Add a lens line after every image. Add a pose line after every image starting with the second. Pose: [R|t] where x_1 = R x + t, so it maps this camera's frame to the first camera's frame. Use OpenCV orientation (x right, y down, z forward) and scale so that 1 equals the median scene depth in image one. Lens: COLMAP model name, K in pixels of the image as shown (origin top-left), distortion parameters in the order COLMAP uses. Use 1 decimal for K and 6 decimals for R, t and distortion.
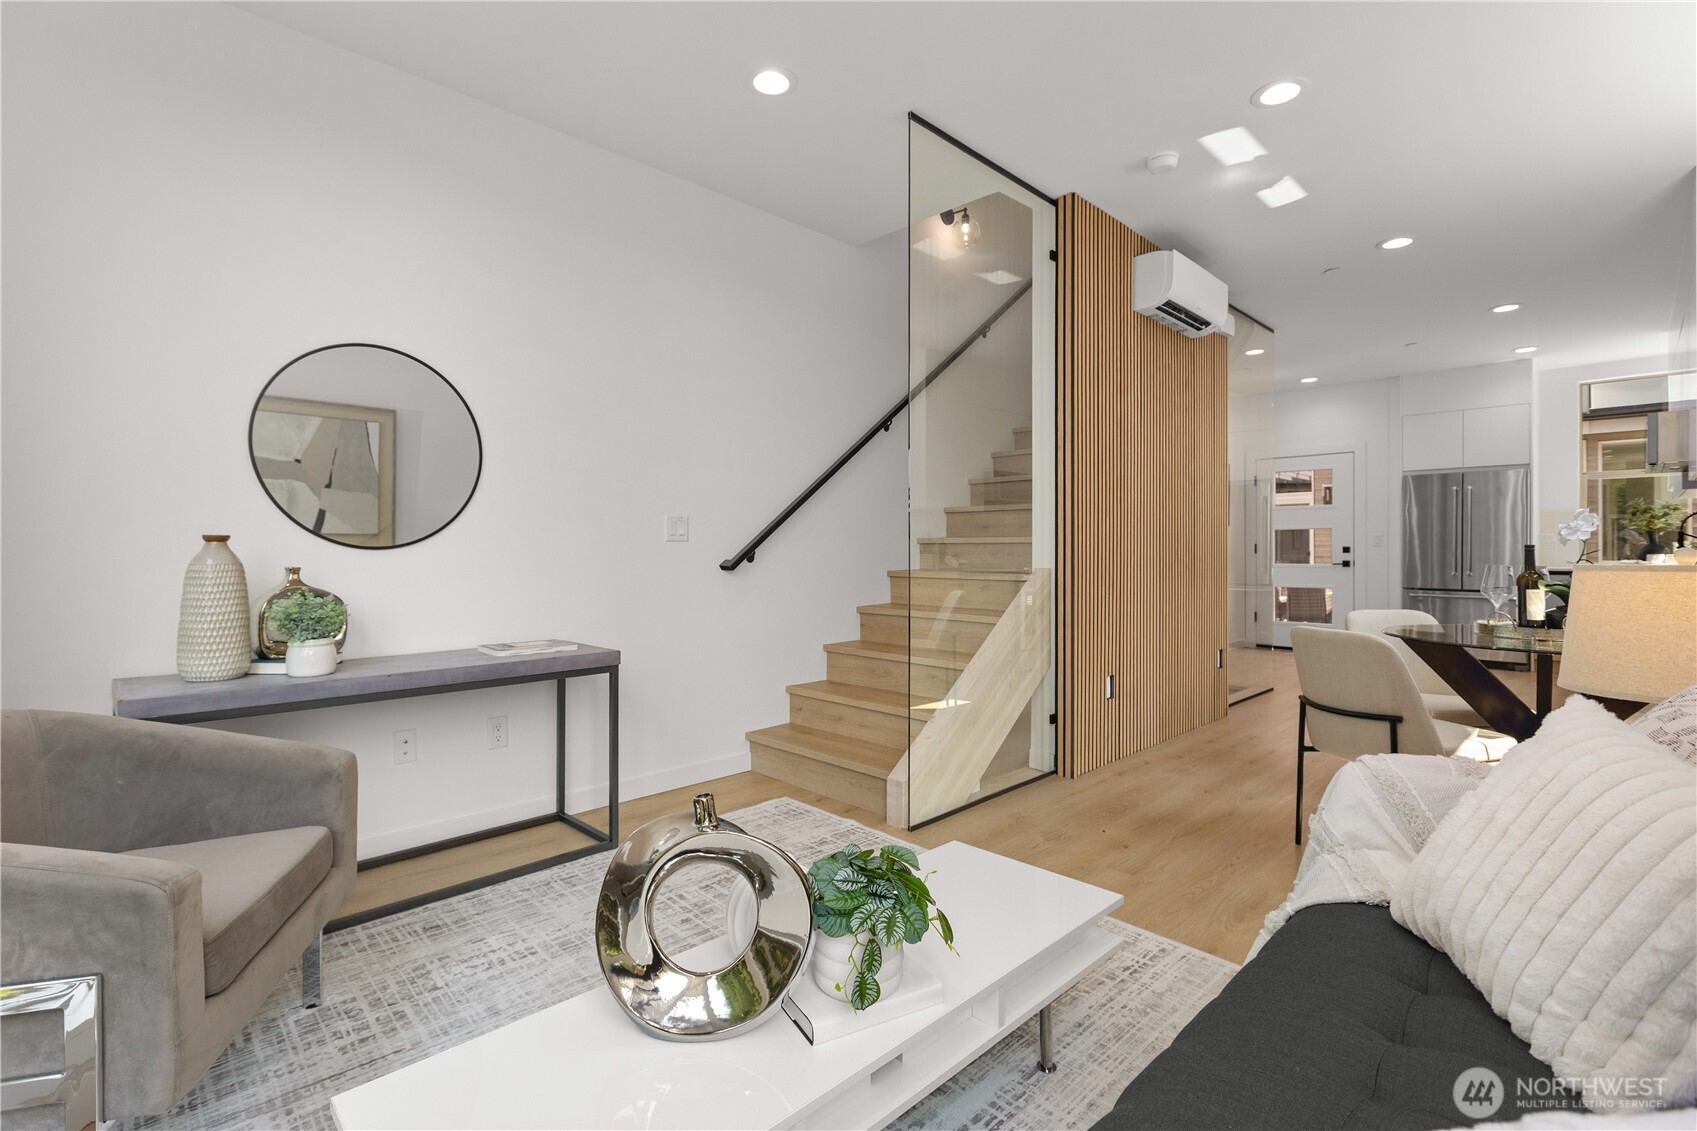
lens RADIAL K [[765.3, 0, 835.2], [0, 765.3, 552.3], [0, 0, 1]] dist [0.005043, -0.002920]
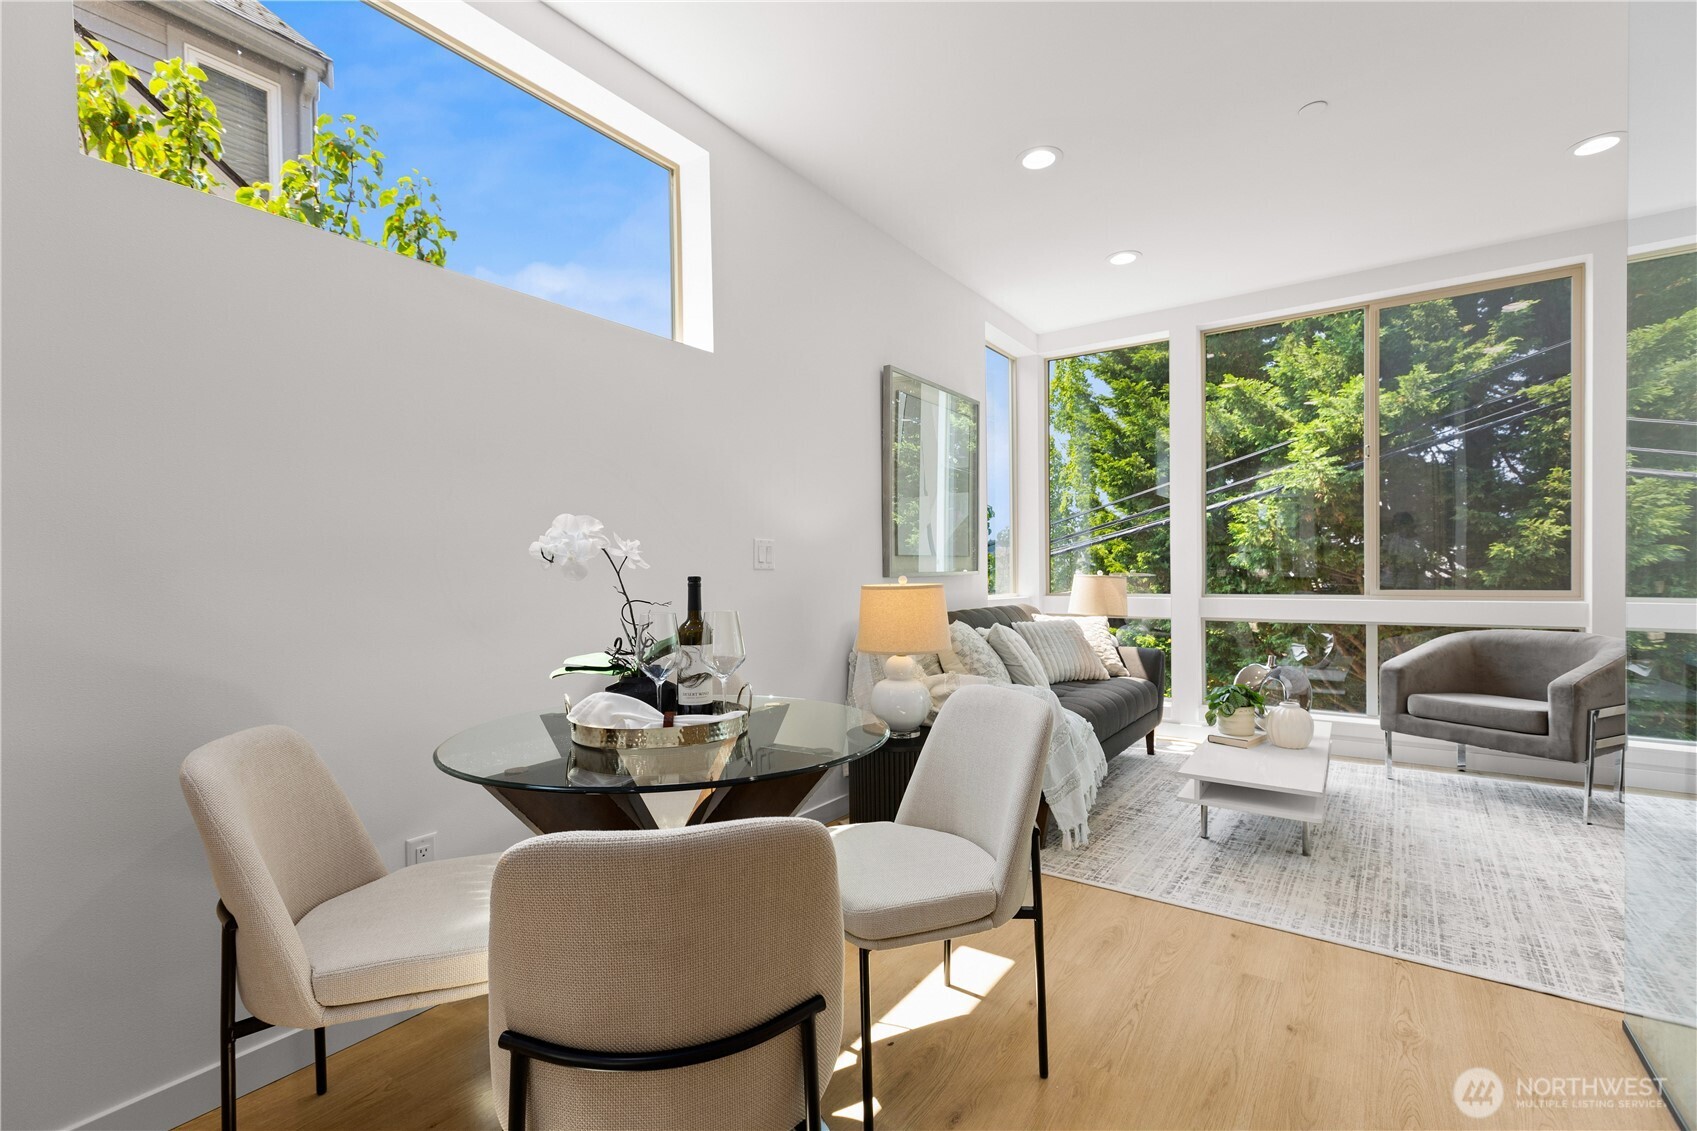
lens RADIAL K [[765.3, 0, 830.0], [0, 765.3, 581.4], [0, 0, 1]] dist [0.005043, -0.002920]
pose [[-0.983655, 0.015126, -0.179427, 1.072990], [0.012437, 0.999793, 0.016102, -0.018065], [0.179633, 0.013607, -0.983640, 1.915375]]
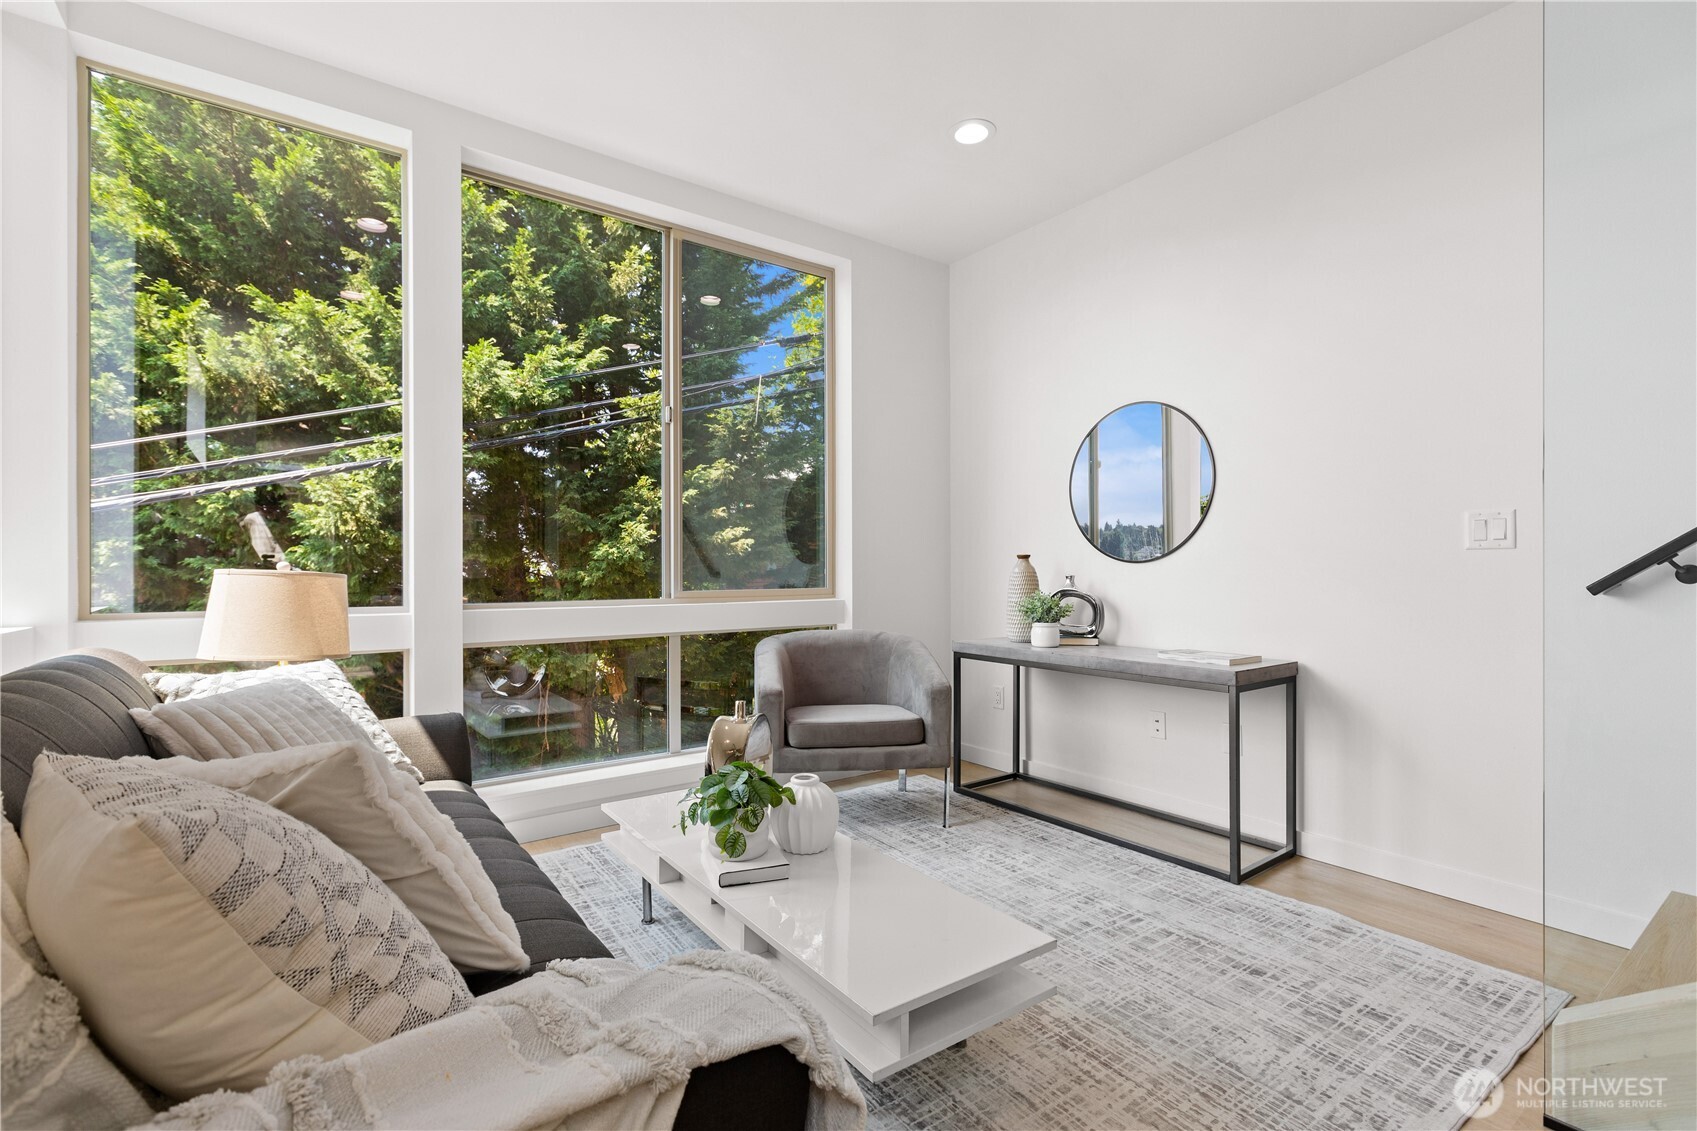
lens RADIAL K [[765.3, 0, 854.1], [0, 765.3, 564.2], [0, 0, 1]] dist [0.005043, -0.002920]
pose [[-0.128280, -0.003834, -0.991731, 0.836028], [0.000706, 0.999992, -0.003958, 0.004456], [0.991738, -0.001208, -0.128276, 0.801531]]
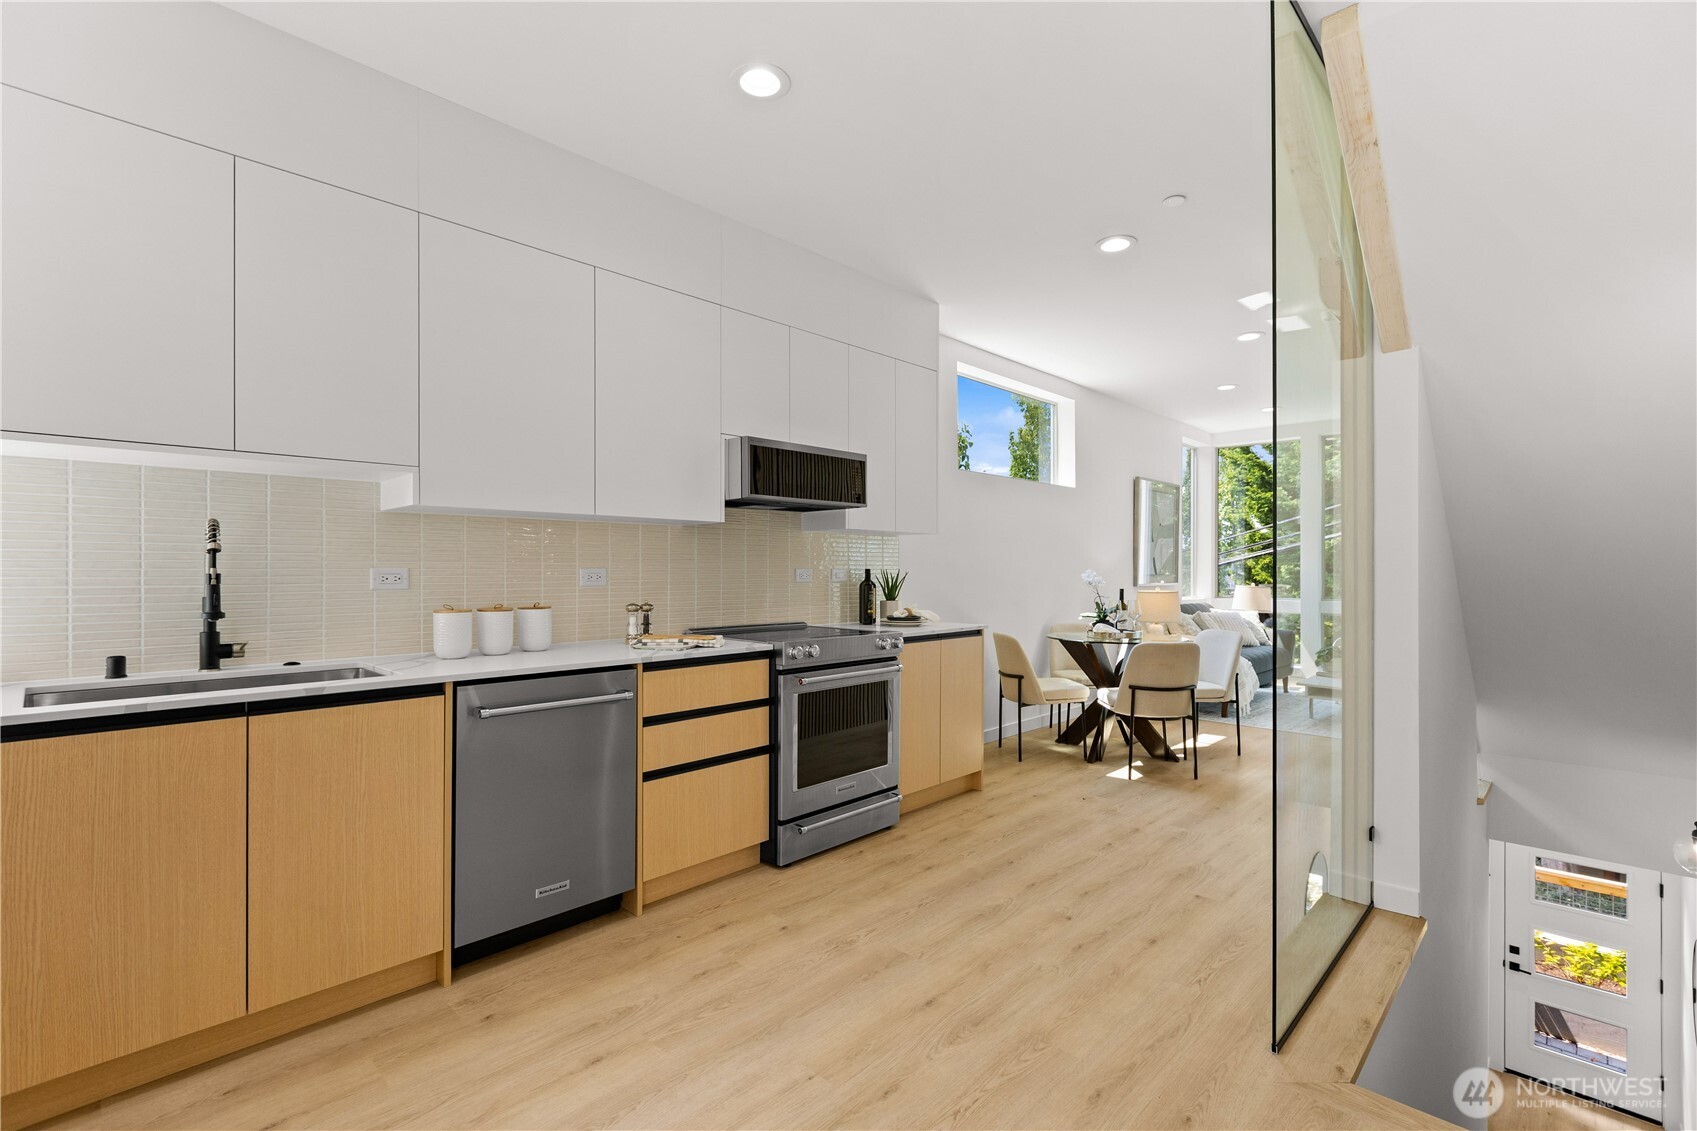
lens RADIAL K [[765.3, 0, 821.2], [0, 765.3, 567.3], [0, 0, 1]] dist [0.005043, -0.002920]
pose [[-0.999845, -0.000044, -0.017609, 1.989018], [-0.000039, 1.000000, -0.000296, -0.075221], [0.017609, -0.000295, -0.999845, 3.422419]]
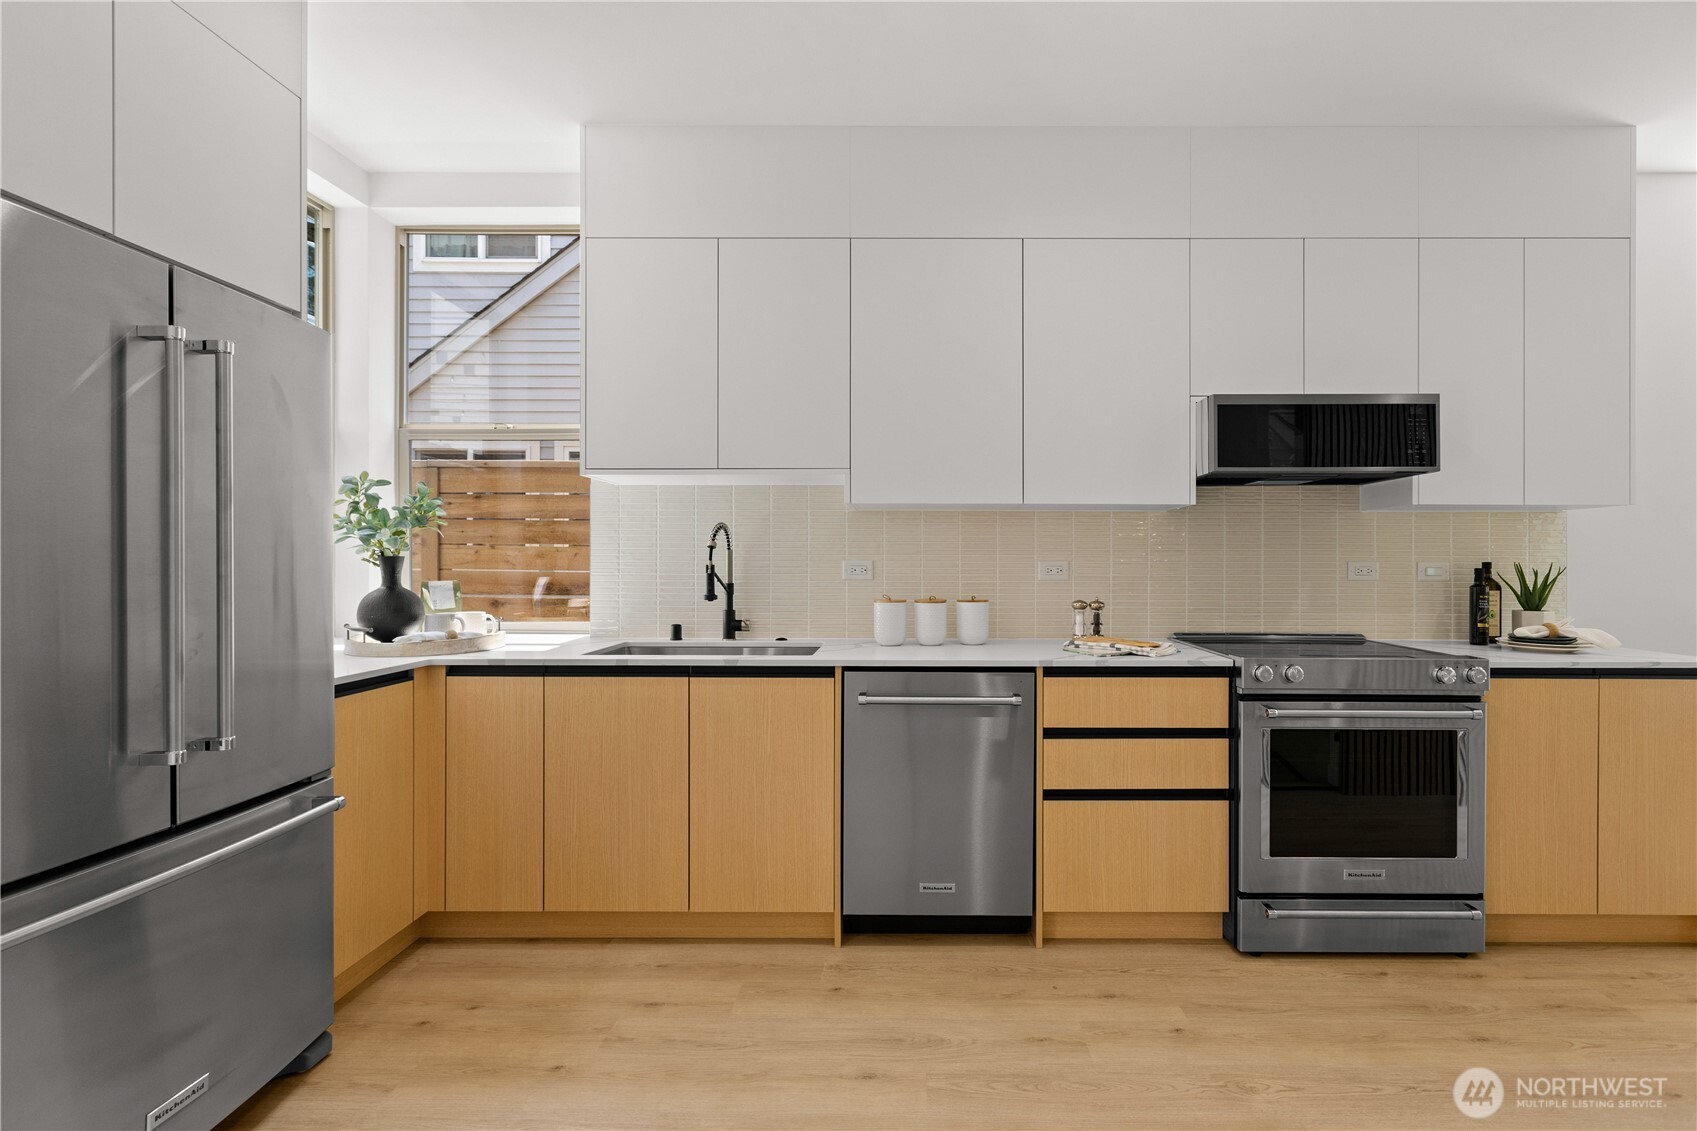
lens RADIAL K [[765.3, 0, 878.6], [0, 765.3, 566.8], [0, 0, 1]] dist [0.005043, -0.002920]
pose [[-0.716044, -0.001529, 0.698053, 1.668696], [-0.000376, 0.999998, 0.001805, -0.066860], [-0.698055, 0.001030, -0.716044, 3.148989]]
